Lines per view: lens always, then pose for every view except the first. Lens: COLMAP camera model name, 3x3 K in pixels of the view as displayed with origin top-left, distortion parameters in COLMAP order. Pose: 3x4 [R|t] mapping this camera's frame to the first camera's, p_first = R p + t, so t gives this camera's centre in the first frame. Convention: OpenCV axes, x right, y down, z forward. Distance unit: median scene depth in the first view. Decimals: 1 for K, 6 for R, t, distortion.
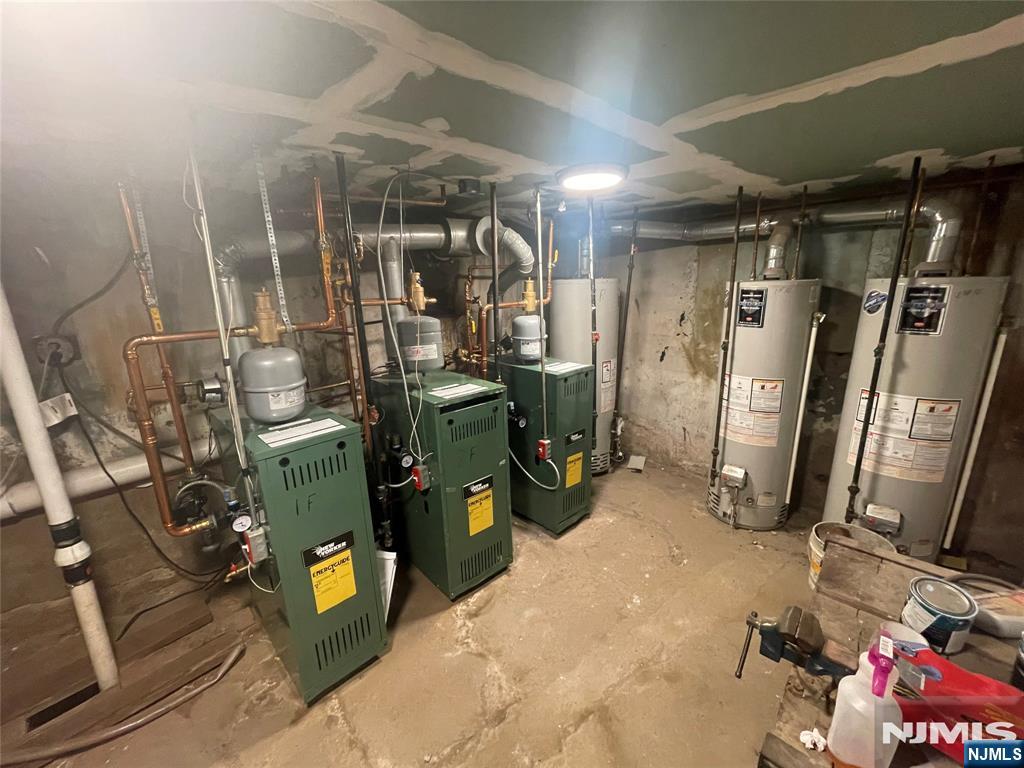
lens RADIAL K [[412.3, 0, 511.9], [0, 412.3, 387.2], [0, 0, 1]] dist [0.001805, 0.000107]
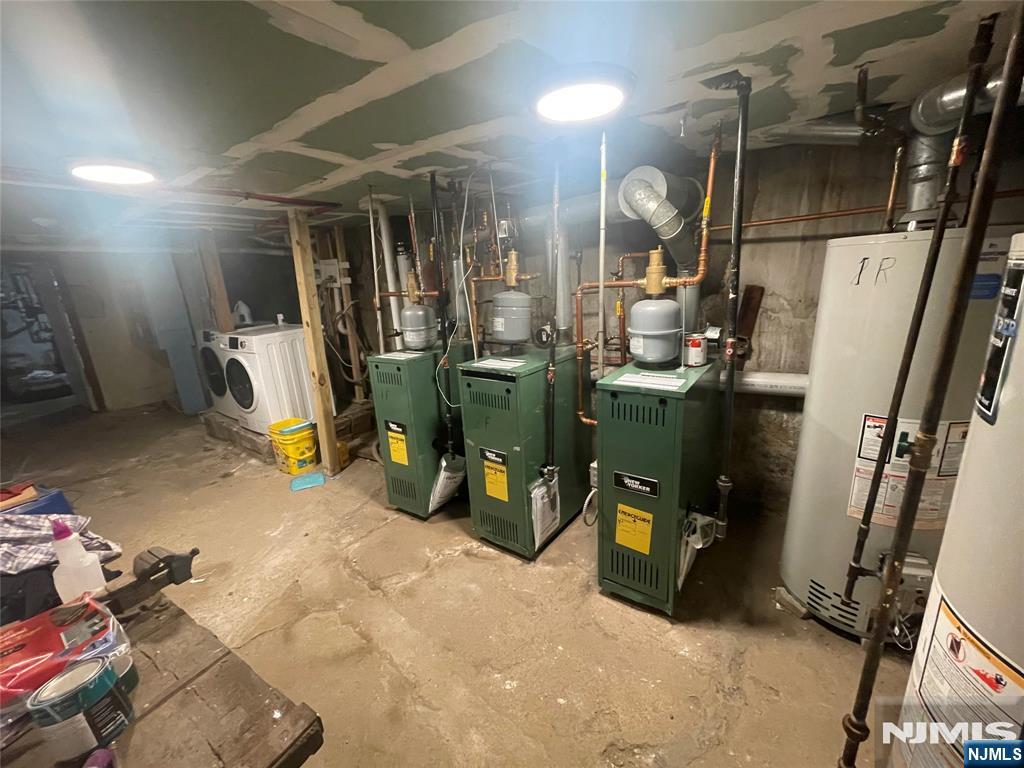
lens RADIAL K [[438.3, 0, 512.0], [0, 438.3, 384.0], [0, 0, 1]] dist [0.018399, 0.000076]
pose [[0.192948, 0.287470, -0.938153, 0.940100], [-0.186079, 0.949490, 0.252673, -0.230638], [0.963403, 0.125818, 0.236694, 0.759876]]
